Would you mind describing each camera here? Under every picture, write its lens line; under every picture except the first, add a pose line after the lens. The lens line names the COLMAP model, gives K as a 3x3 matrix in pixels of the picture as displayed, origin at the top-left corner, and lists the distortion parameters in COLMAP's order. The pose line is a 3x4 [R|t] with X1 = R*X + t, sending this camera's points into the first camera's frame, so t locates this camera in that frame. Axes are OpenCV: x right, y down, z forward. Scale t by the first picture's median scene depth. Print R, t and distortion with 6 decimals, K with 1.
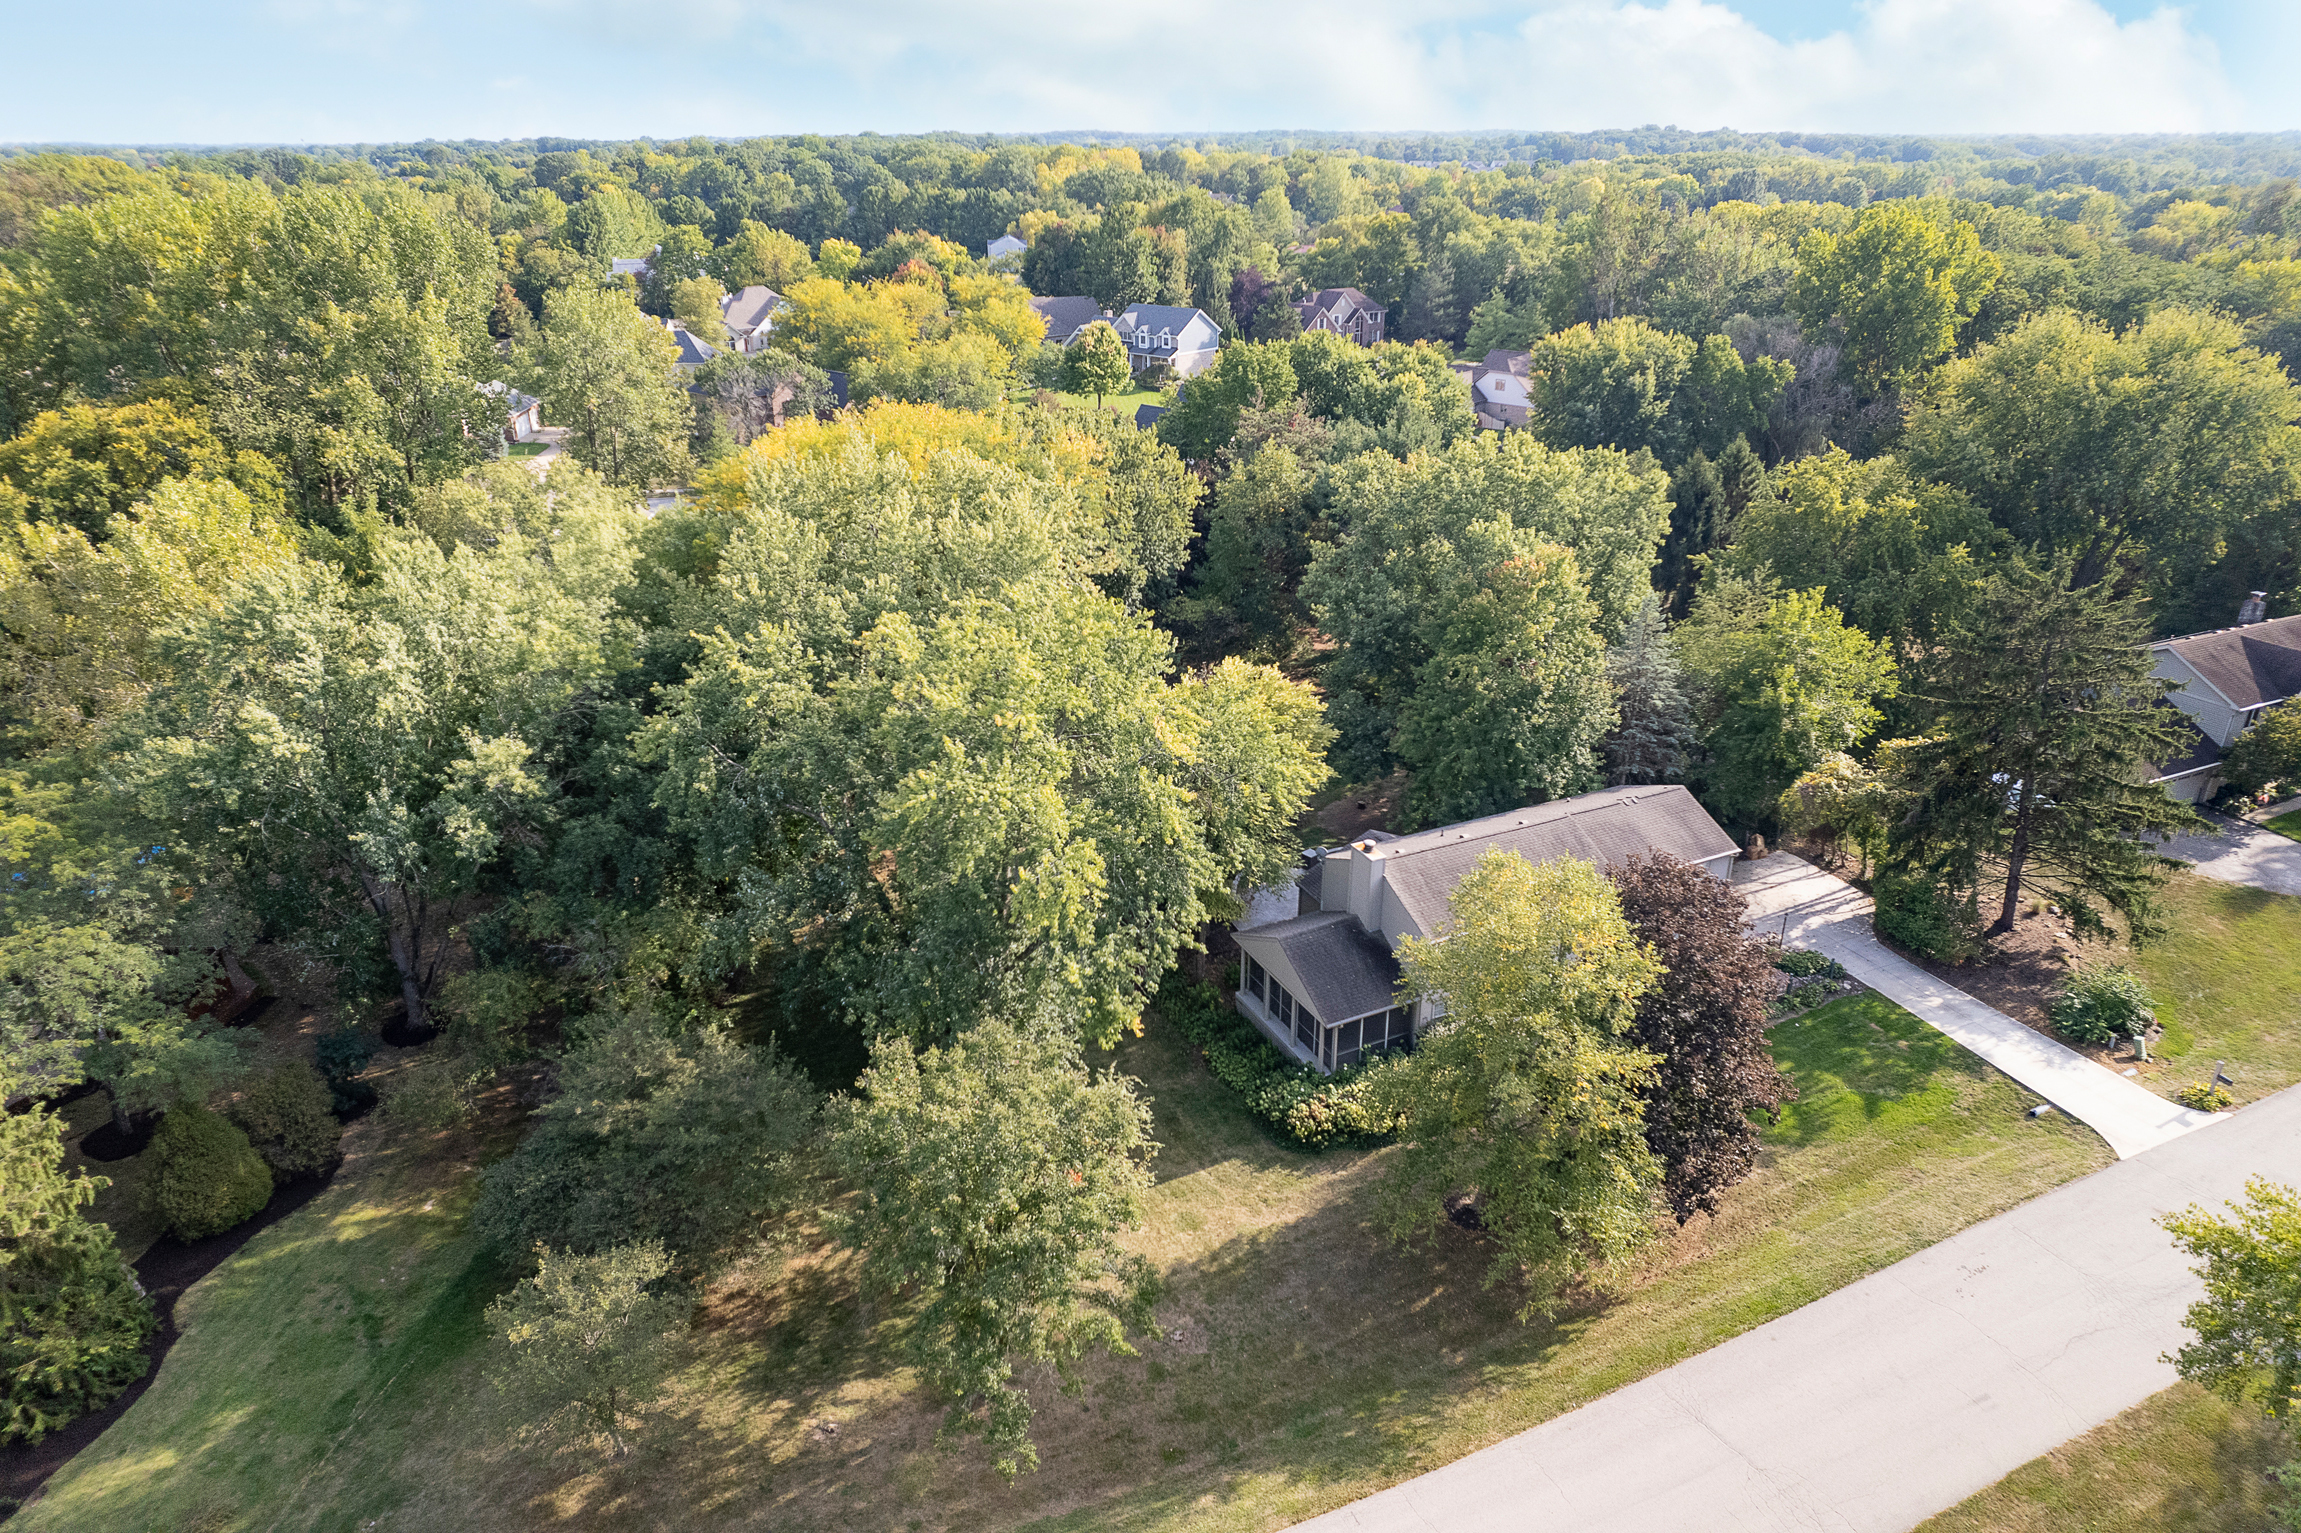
lens RADIAL K [[1486.2, 0, 1150.5], [0, 1486.2, 766.5], [0, 0, 1]] dist [-0.081545, 0.073455]
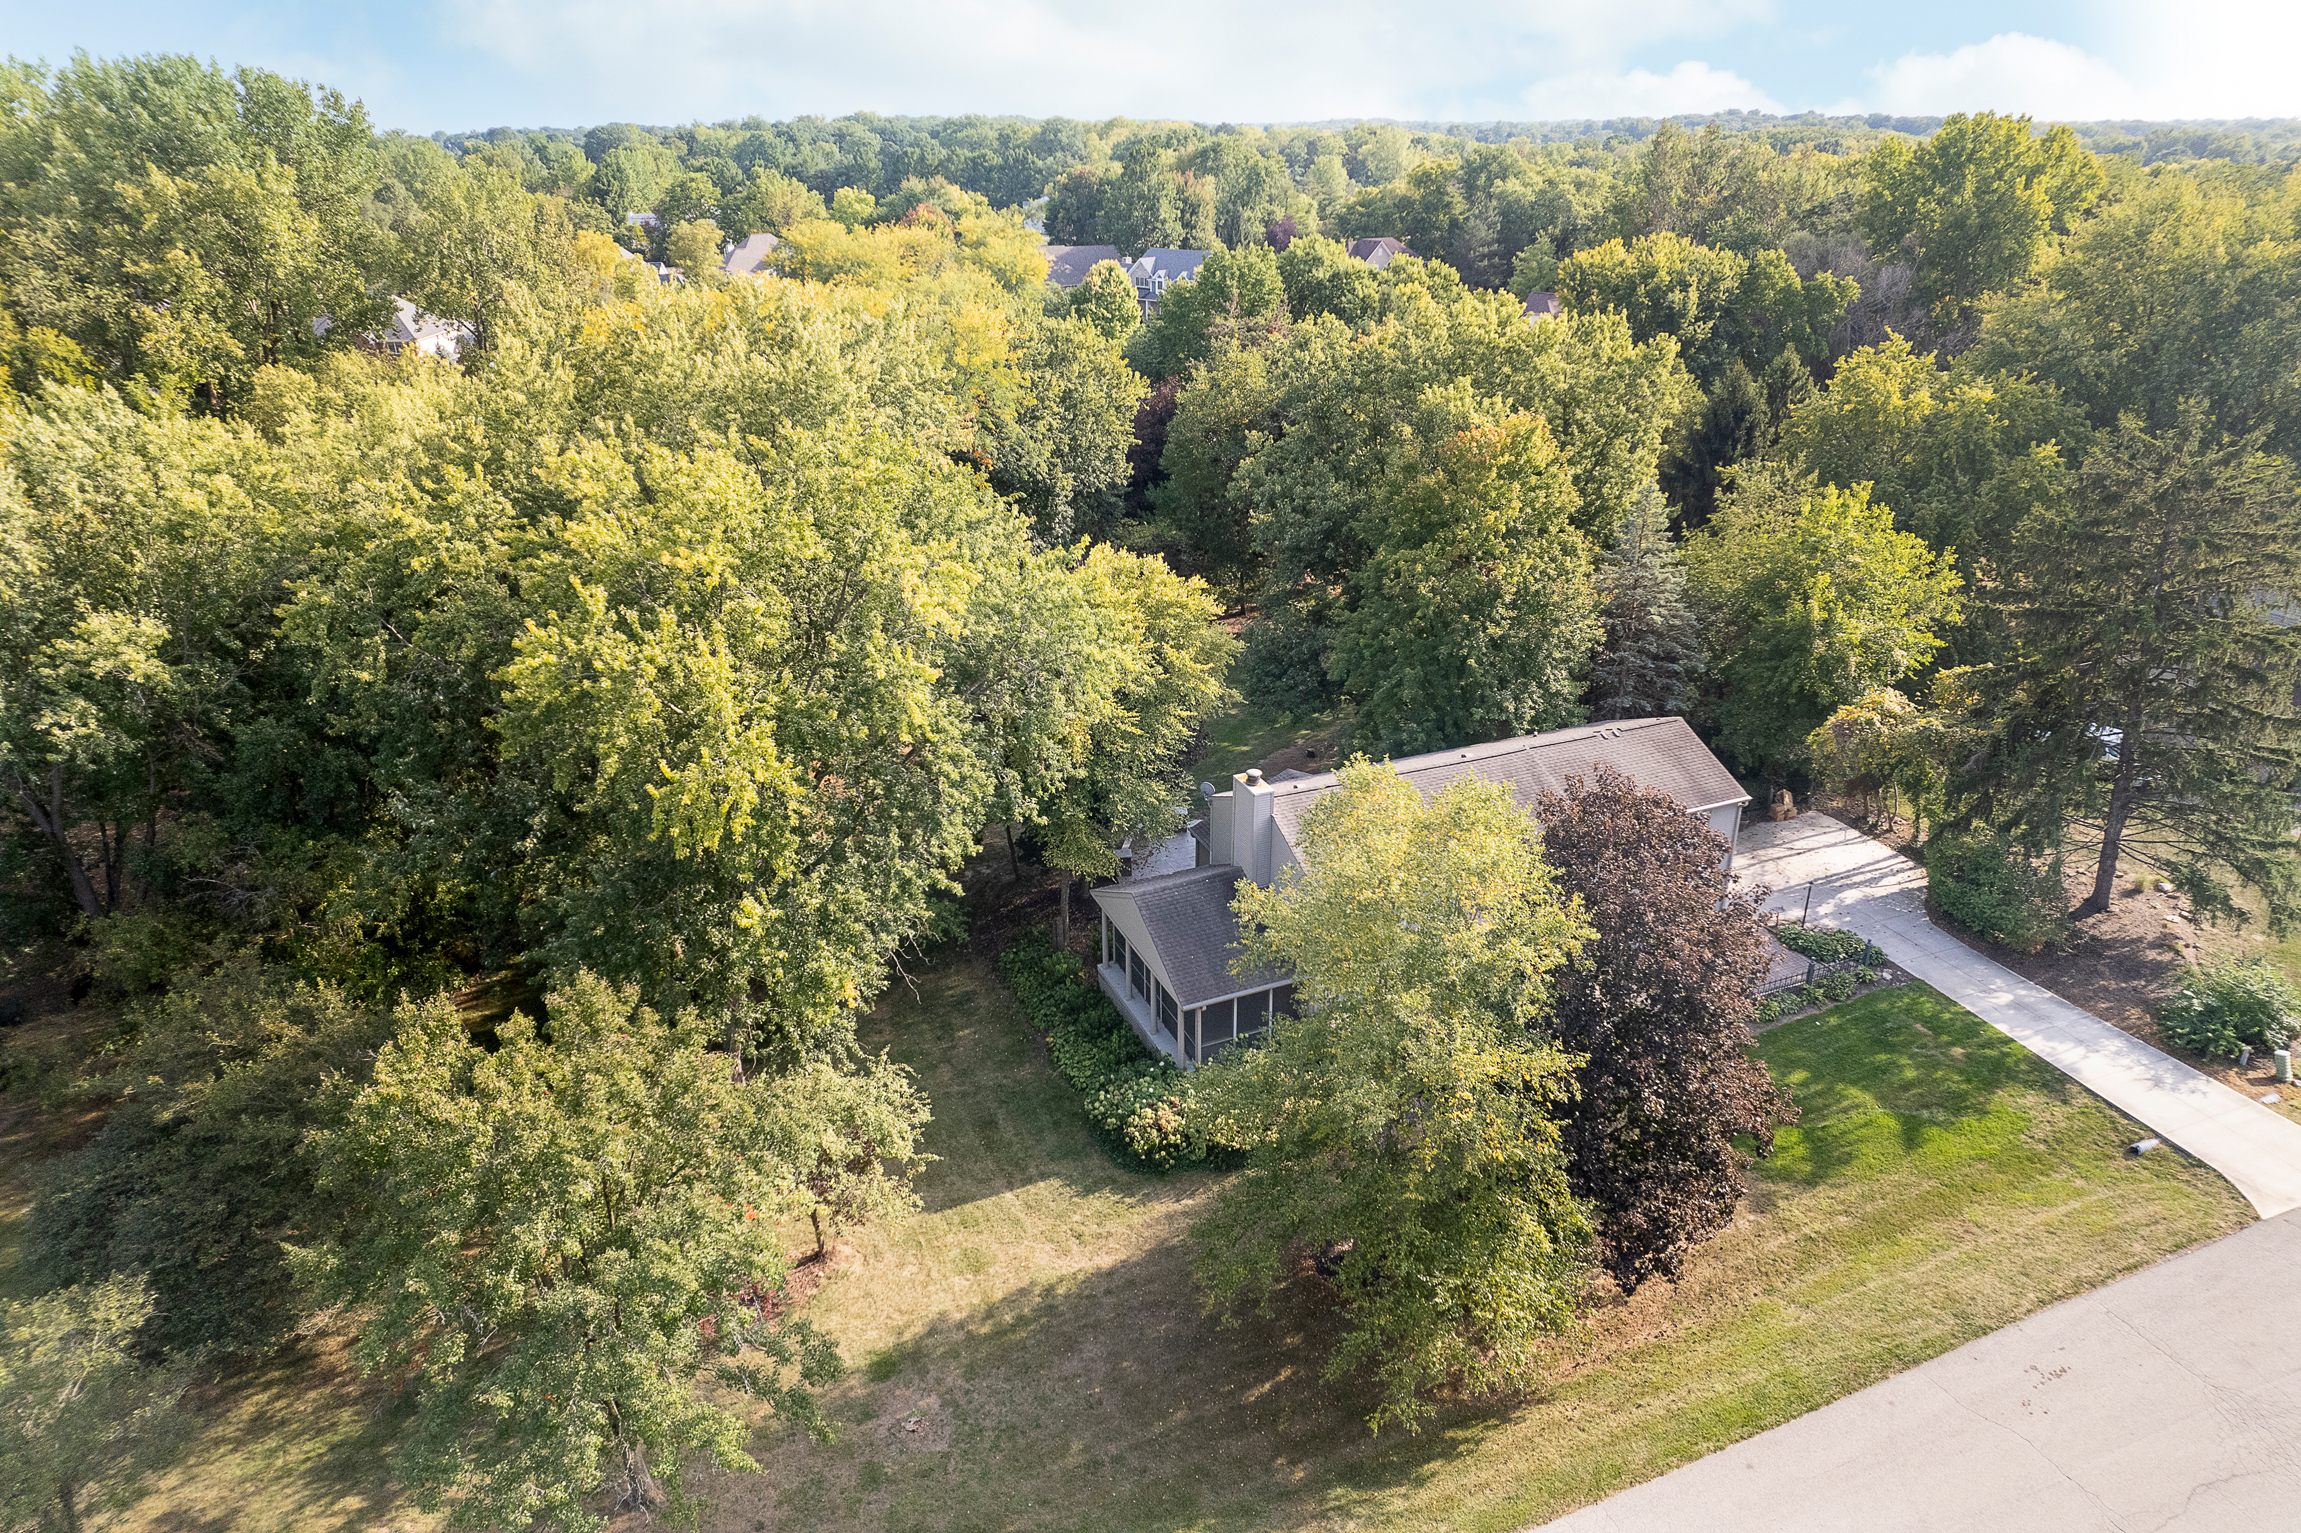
lens RADIAL K [[1486.2, 0, 1150.5], [0, 1486.2, 766.5], [0, 0, 1]] dist [-0.081545, 0.073455]
pose [[0.998849, 0.017201, -0.044768, 0.111889], [-0.017056, 0.999848, 0.003635, 0.040515], [0.044824, -0.002867, 0.998991, 0.196941]]
